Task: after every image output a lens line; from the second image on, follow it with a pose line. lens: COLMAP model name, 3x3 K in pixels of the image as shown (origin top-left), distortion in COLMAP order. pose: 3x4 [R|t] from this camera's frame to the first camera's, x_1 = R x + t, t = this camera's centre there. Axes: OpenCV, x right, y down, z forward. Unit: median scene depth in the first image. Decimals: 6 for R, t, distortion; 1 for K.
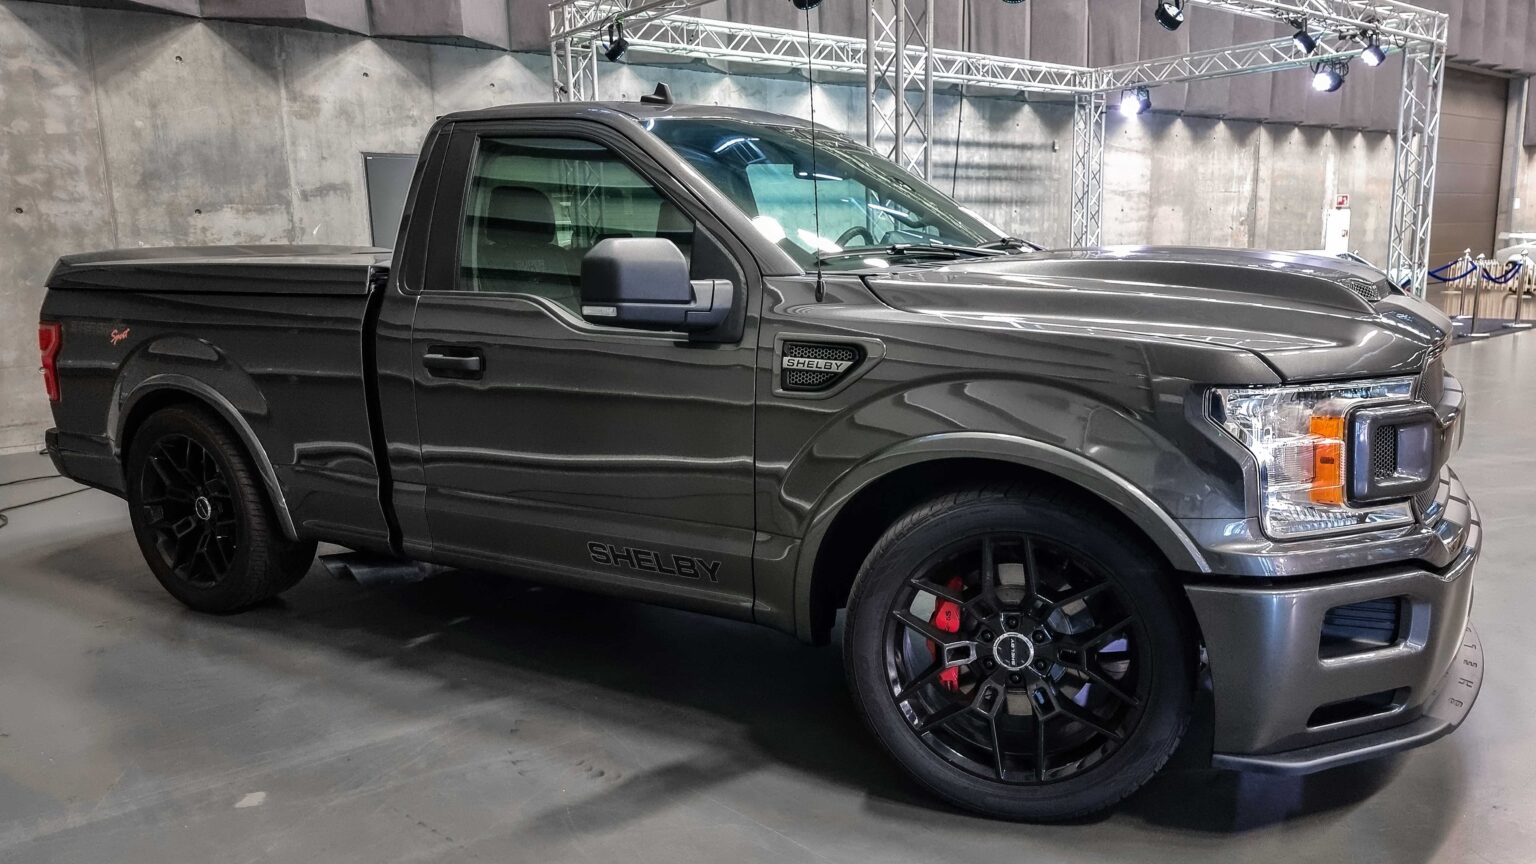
lens RADIAL K [[1113.9, 0, 763.7], [0, 1113.9, 483.9], [0, 0, 1]] dist [0.098658, -0.098201]
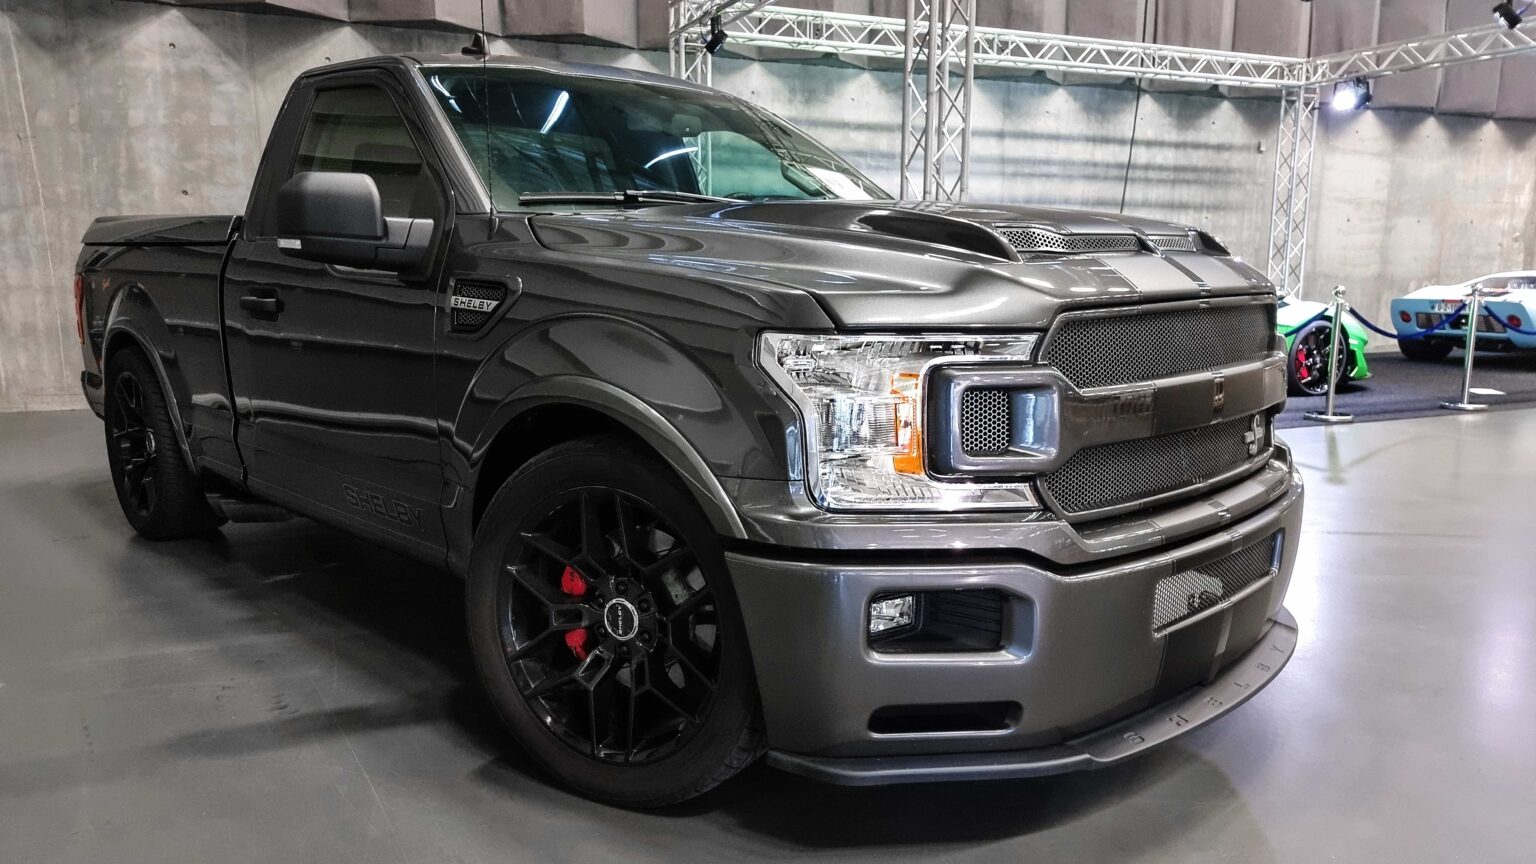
lens RADIAL K [[1122.0, 0, 770.3], [0, 1122.0, 490.4], [0, 0, 1]] dist [0.063512, -0.040904]
pose [[0.964219, 0.076572, -0.253810, 0.162873], [-0.080340, 0.996757, -0.004501, 0.010867], [0.252642, 0.024731, 0.967244, 0.038668]]
